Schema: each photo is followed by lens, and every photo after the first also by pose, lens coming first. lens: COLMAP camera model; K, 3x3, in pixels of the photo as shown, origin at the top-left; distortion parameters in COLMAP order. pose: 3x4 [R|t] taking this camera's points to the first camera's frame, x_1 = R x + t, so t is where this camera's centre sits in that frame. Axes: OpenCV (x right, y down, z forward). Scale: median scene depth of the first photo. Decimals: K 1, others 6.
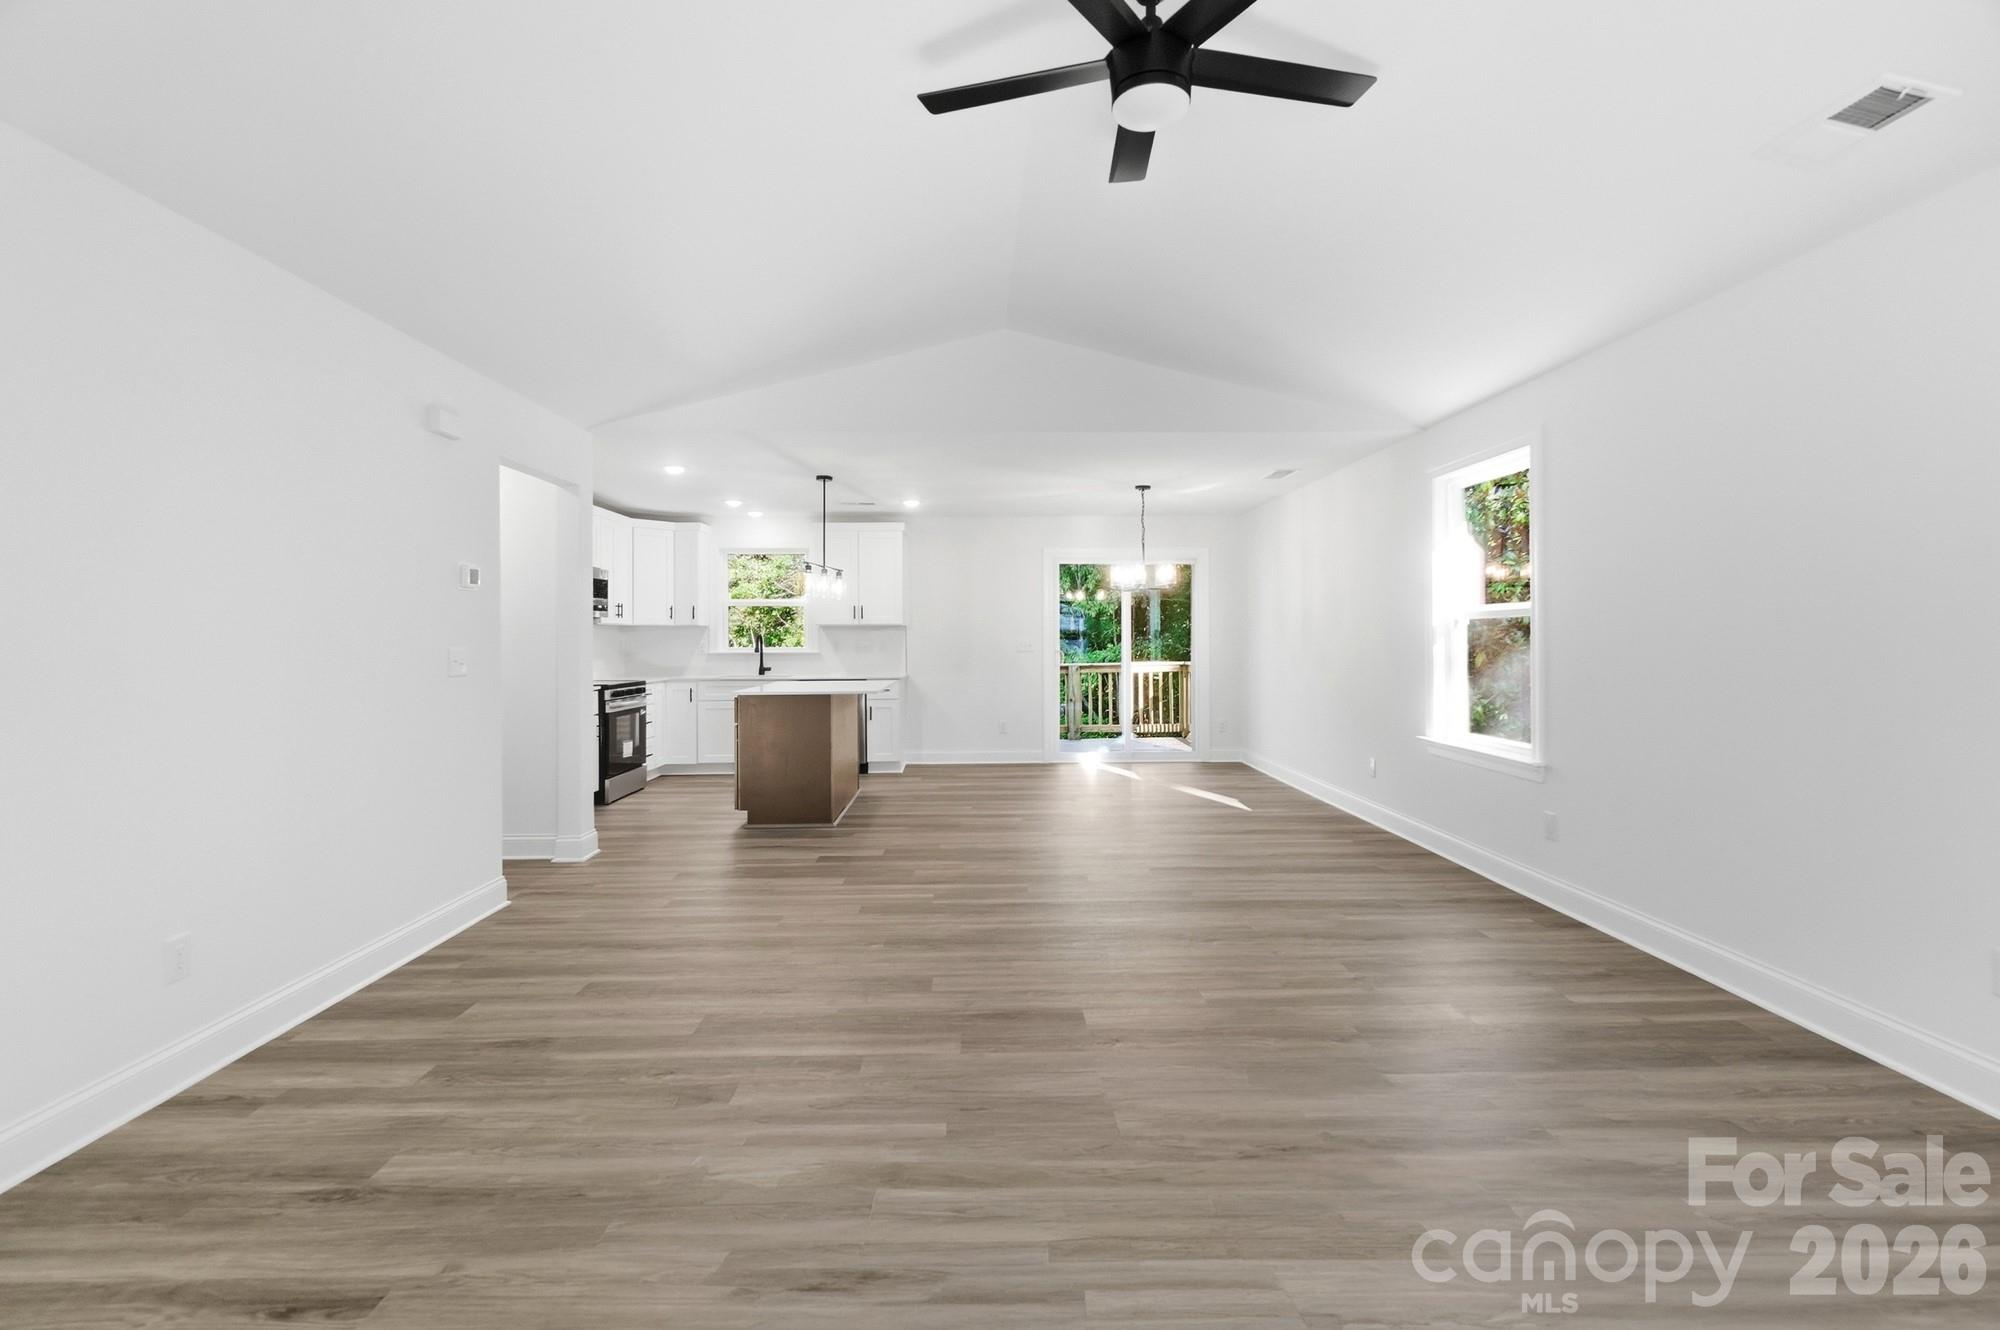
lens RADIAL K [[910.7, 0, 998.9], [0, 910.7, 642.6], [0, 0, 1]] dist [0.000054, 0.000049]
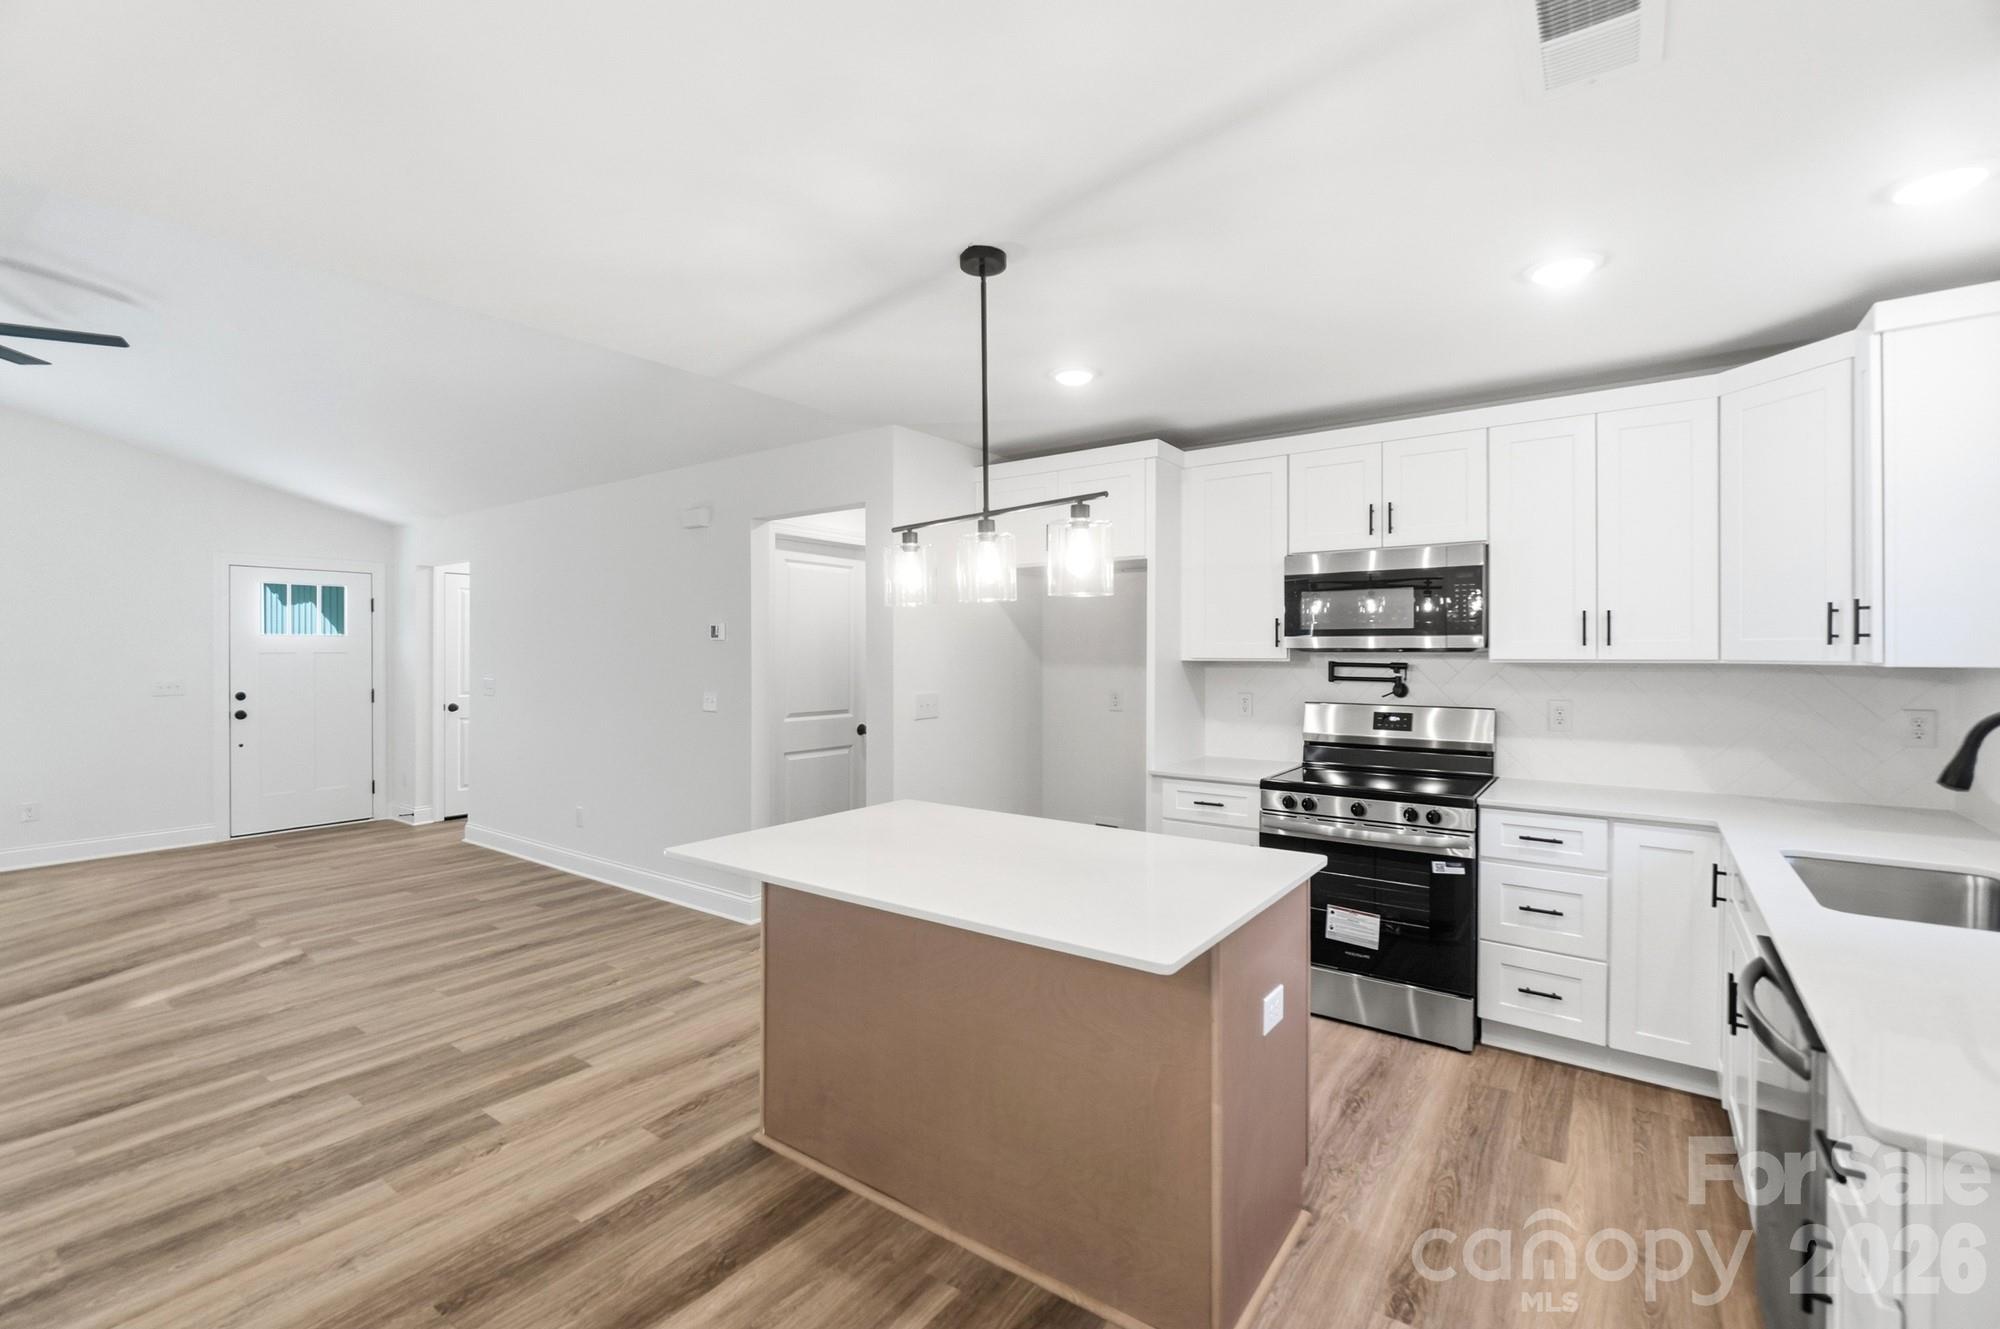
lens RADIAL K [[910.7, 0, 998.9], [0, 910.7, 642.1], [0, 0, 1]] dist [0.000054, 0.000049]
pose [[-0.619662, 0.001037, -0.784868, 0.149010], [0.000759, 0.999999, 0.000722, -0.057346], [0.784869, -0.000148, -0.619662, 2.204512]]
